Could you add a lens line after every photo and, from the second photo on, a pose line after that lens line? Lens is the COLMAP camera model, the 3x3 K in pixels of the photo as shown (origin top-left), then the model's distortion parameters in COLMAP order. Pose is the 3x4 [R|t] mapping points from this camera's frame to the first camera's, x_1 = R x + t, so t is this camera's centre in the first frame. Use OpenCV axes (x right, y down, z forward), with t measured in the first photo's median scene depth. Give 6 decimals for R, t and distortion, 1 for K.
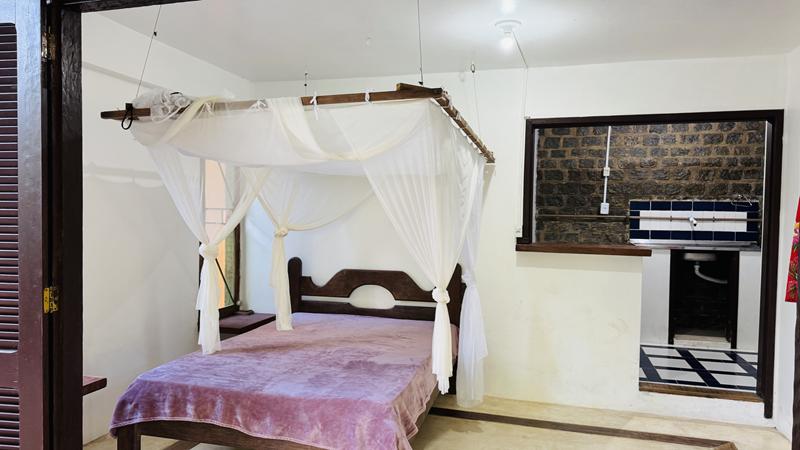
lens RADIAL K [[570.8, 0, 400.3], [0, 570.8, 225.3], [0, 0, 1]] dist [0.058323, -0.066759]
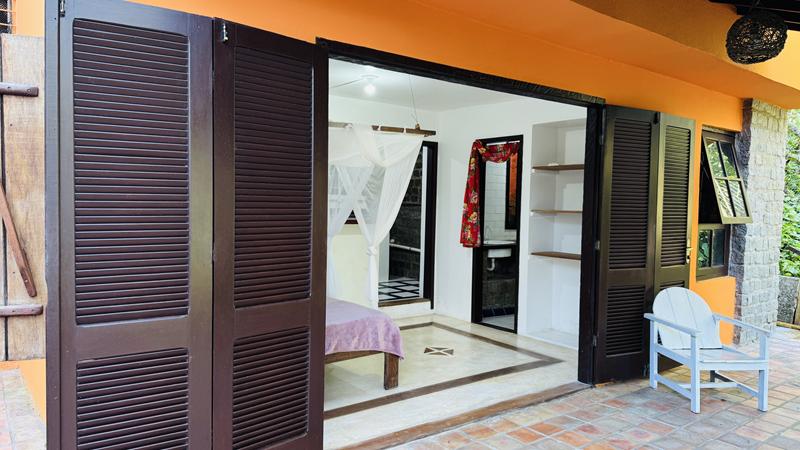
lens RADIAL K [[570.8, 0, 400.4], [0, 570.8, 227.7], [0, 0, 1]] dist [0.058323, -0.066759]
pose [[0.616611, -0.048734, 0.785758, -1.735154], [0.017424, 0.998682, 0.048267, -0.022583], [-0.787075, -0.016071, 0.616648, -0.051532]]
